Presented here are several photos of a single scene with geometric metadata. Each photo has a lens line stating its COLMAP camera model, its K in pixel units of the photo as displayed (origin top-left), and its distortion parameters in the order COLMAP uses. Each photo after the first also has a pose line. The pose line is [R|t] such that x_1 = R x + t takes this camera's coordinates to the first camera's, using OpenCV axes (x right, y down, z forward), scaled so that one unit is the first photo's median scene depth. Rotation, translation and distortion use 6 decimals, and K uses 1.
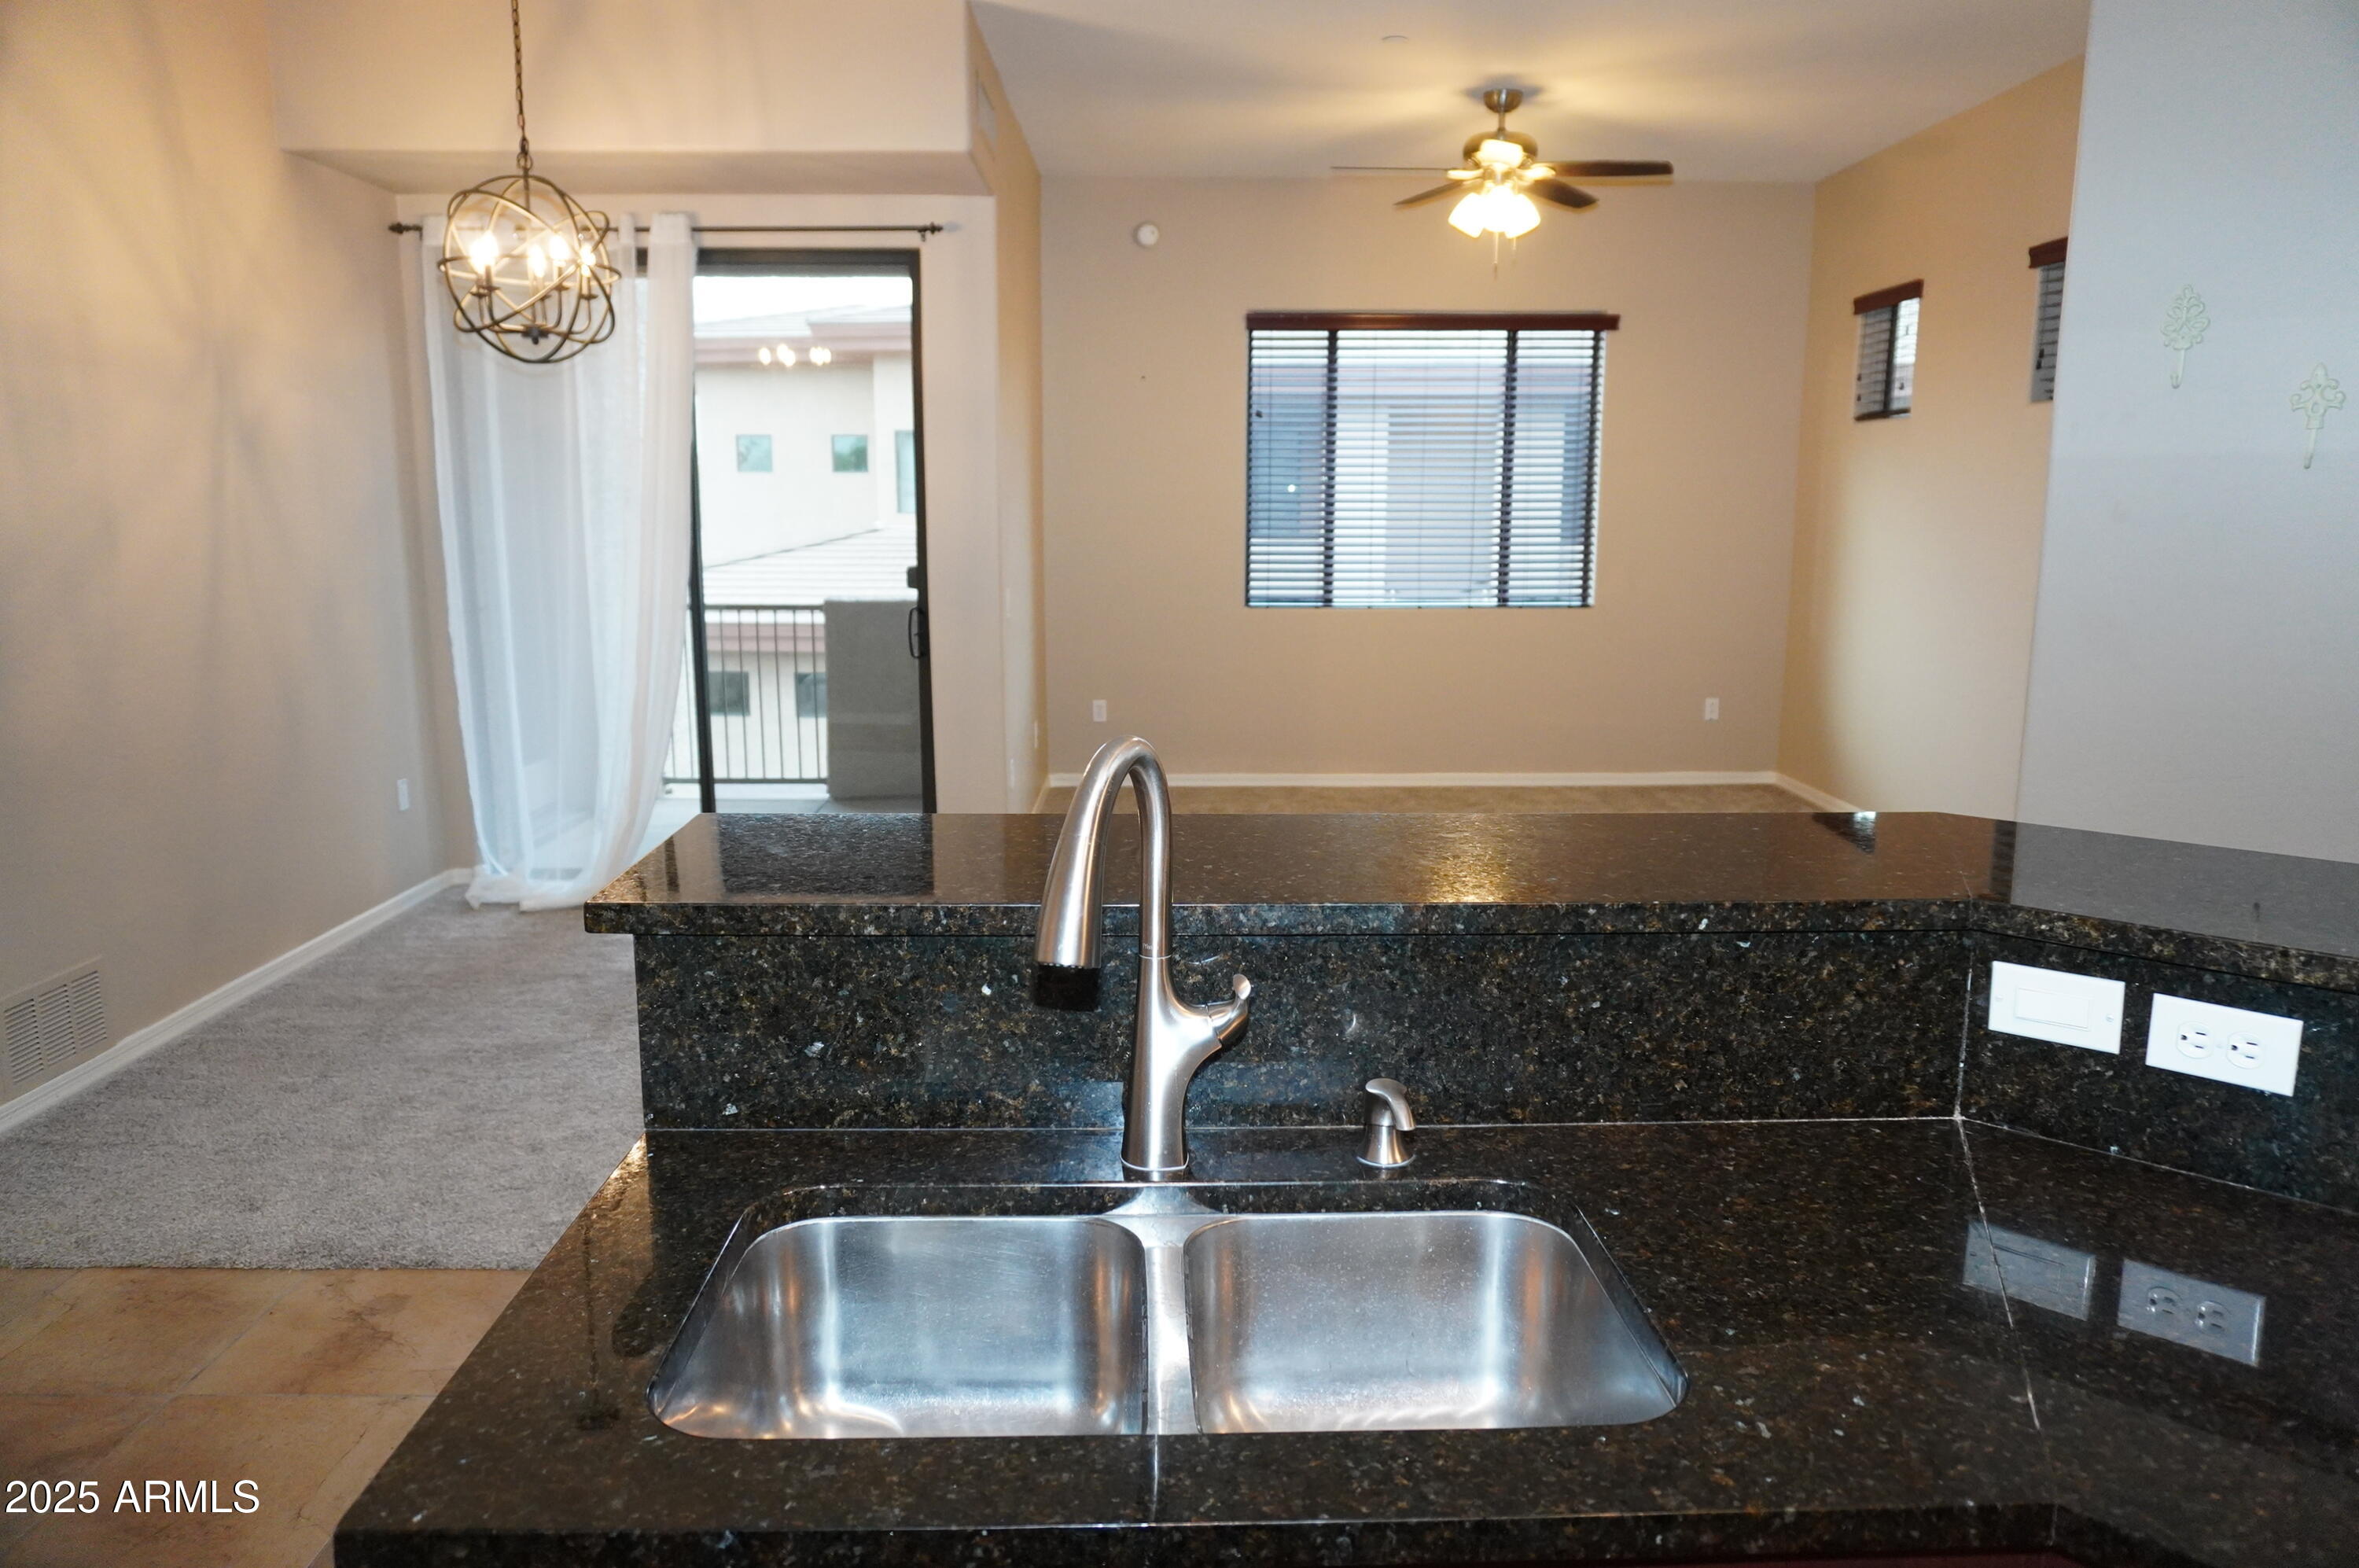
lens RADIAL K [[1558.9, 0, 1179.5], [0, 1558.9, 784.0], [0, 0, 1]] dist [-0.072953, 0.041528]
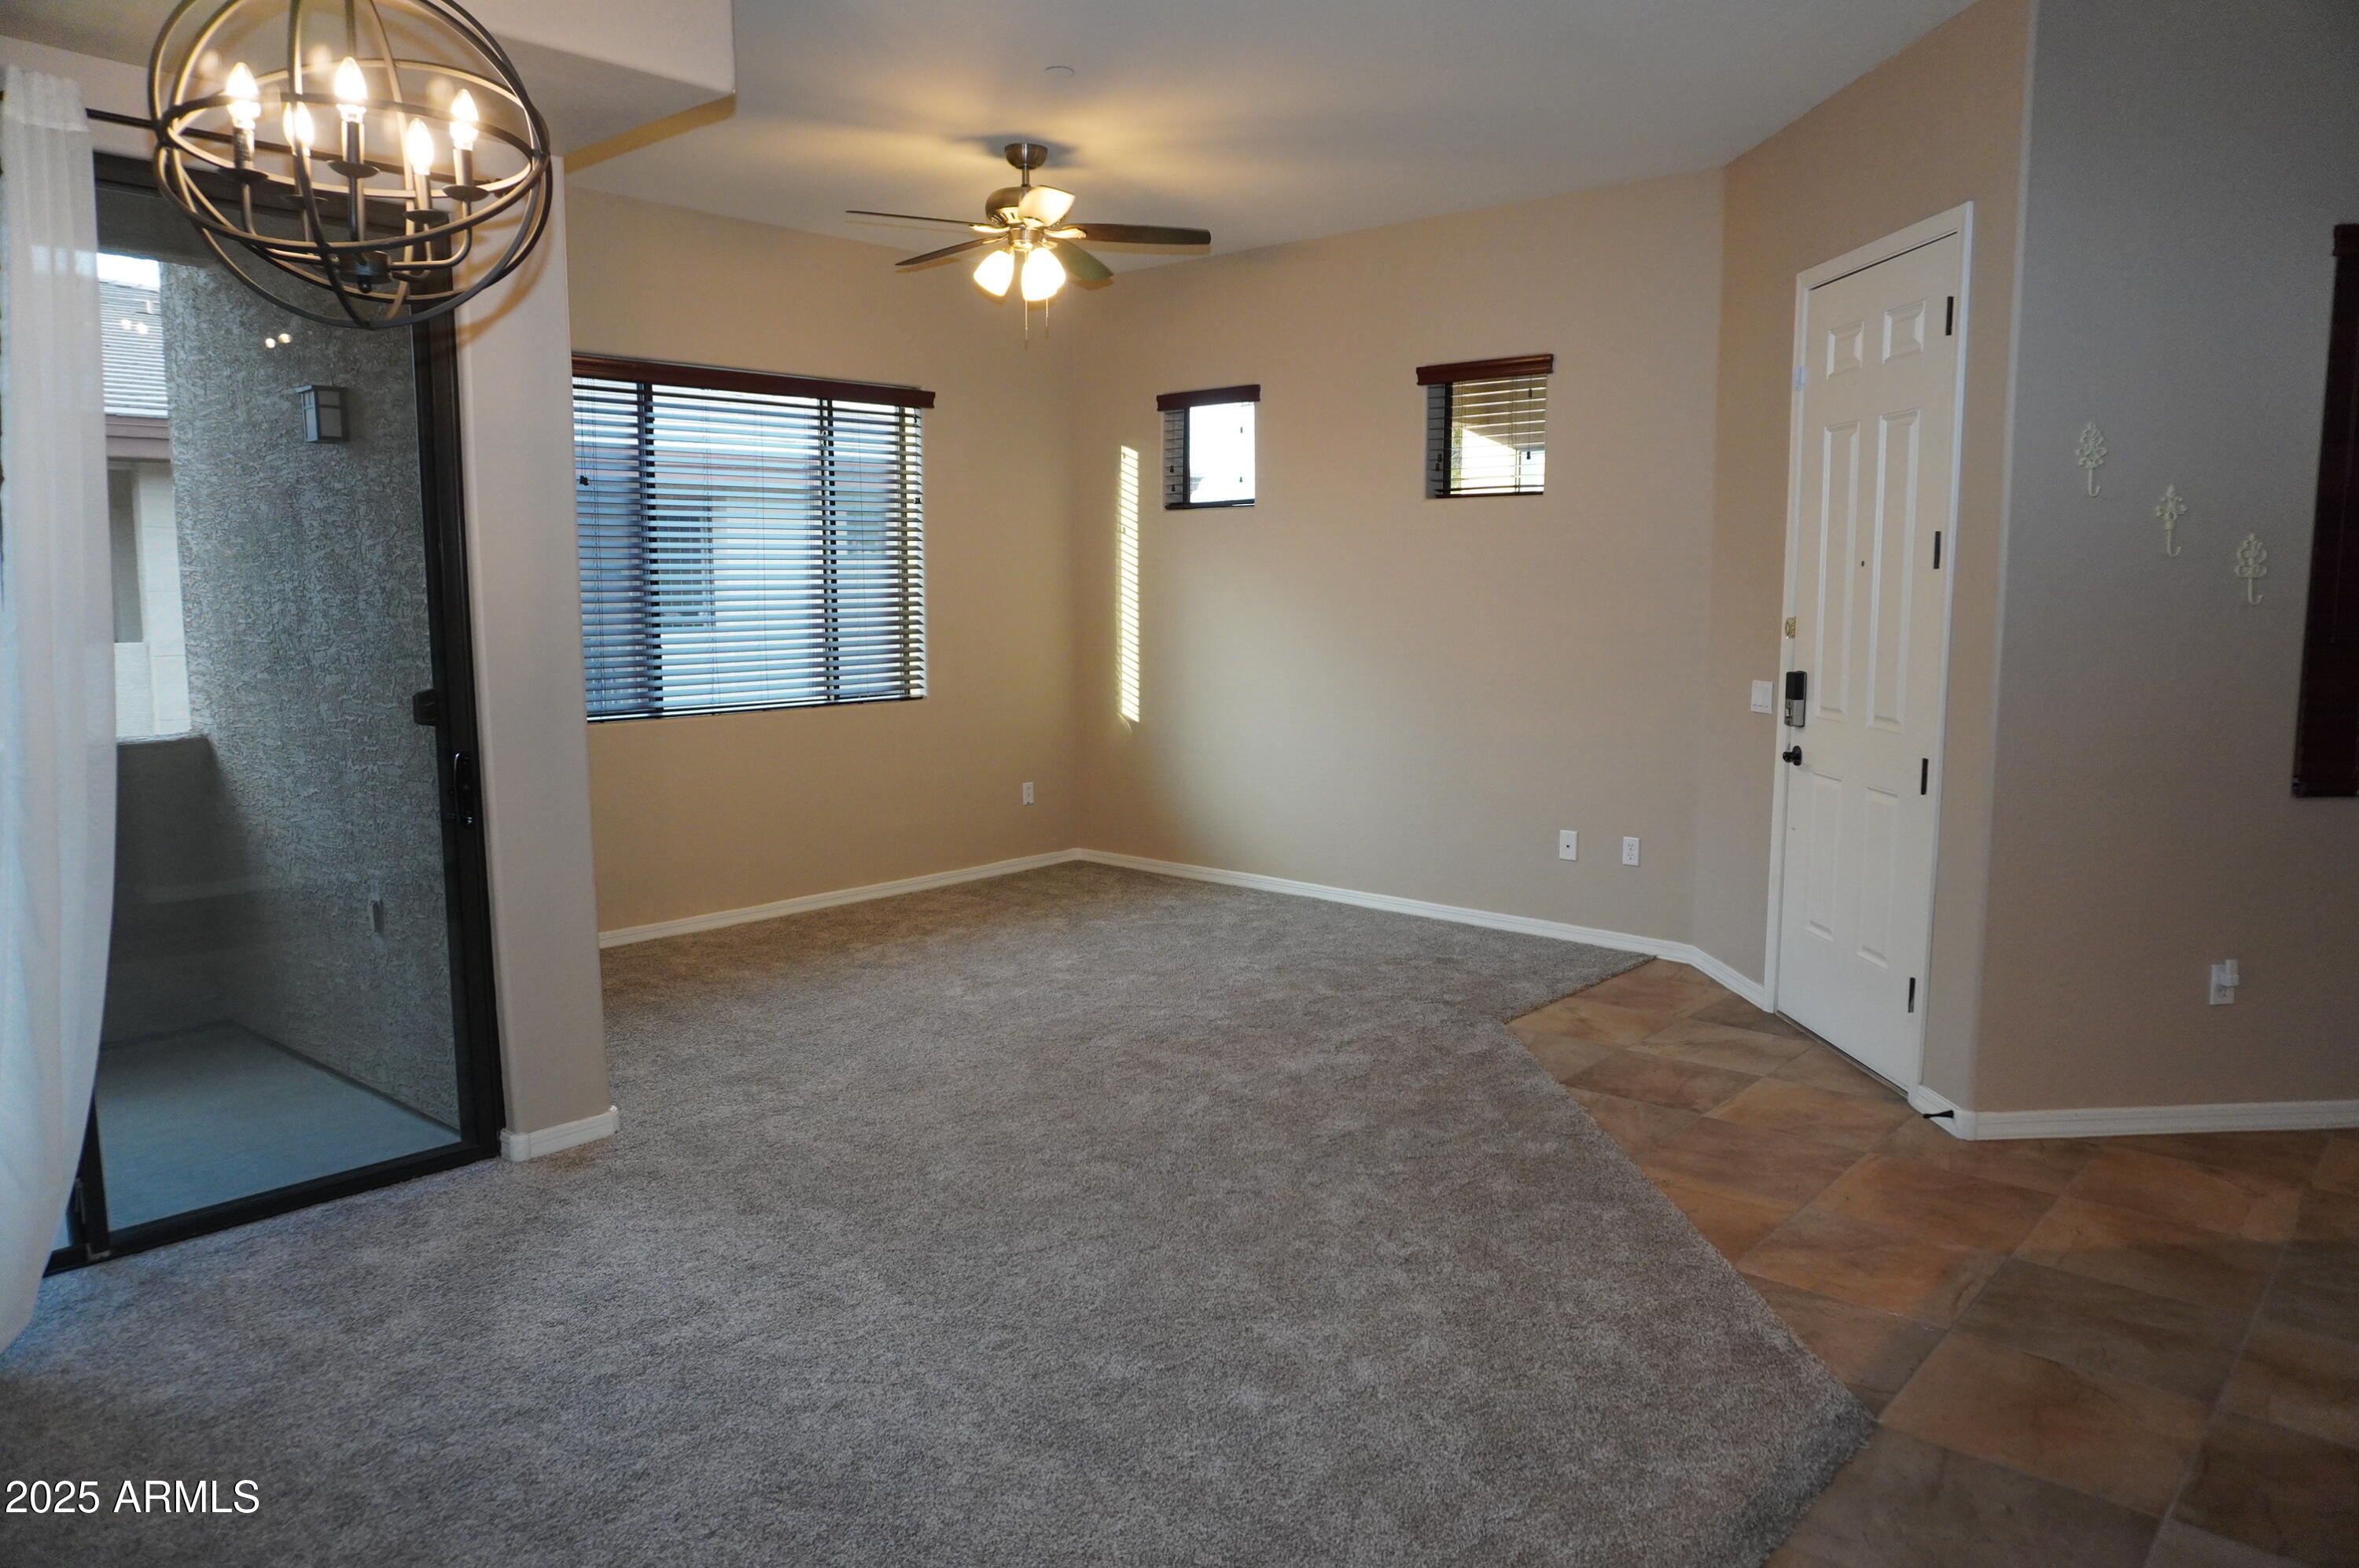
lens RADIAL K [[1591.6, 0, 1179.5], [0, 1591.6, 784.0], [0, 0, 1]] dist [-0.002550, -0.000756]
pose [[0.690482, -0.091250, 0.717571, -1.833832], [0.127967, 0.991774, 0.002983, -0.259967], [-0.711940, 0.089766, 0.696479, 1.251084]]
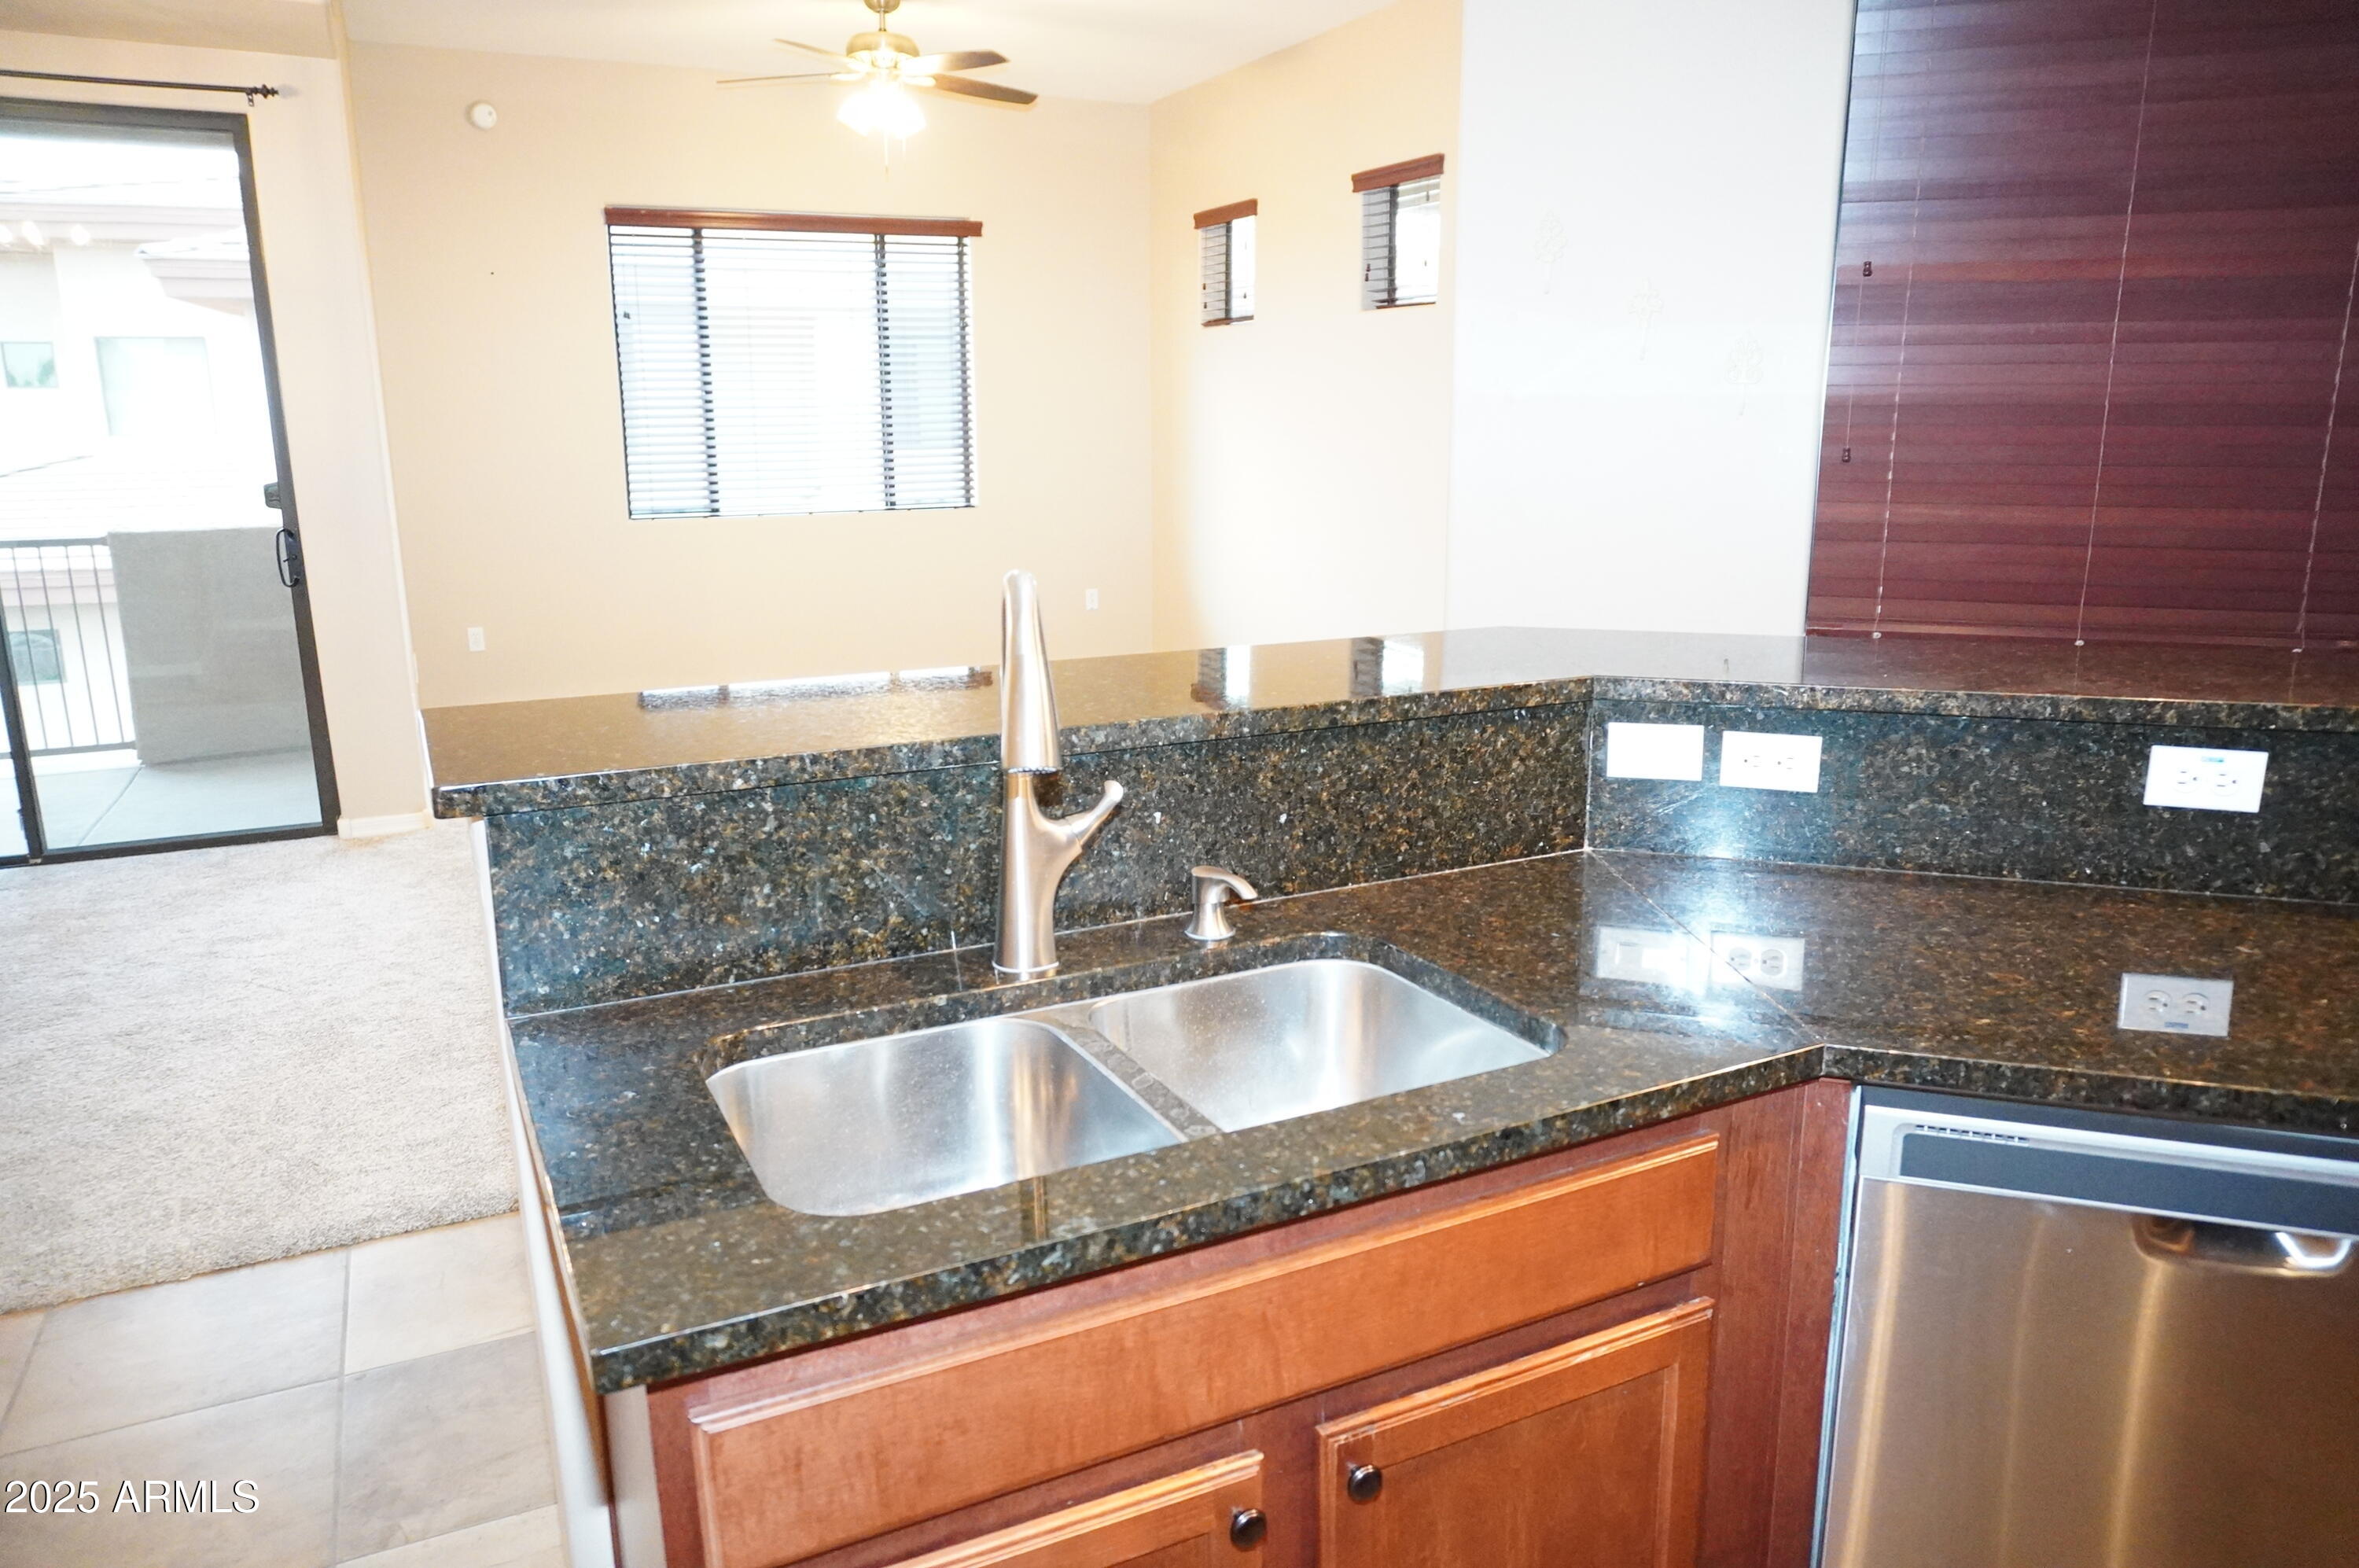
lens RADIAL K [[1559.3, 0, 1179.5], [0, 1559.3, 784.0], [0, 0, 1]] dist [-0.057156, 0.032278]
pose [[0.904147, -0.103717, 0.414440, -0.348264], [0.081714, 0.994157, 0.070529, 0.043998], [-0.419334, -0.029903, 0.907340, -0.045677]]
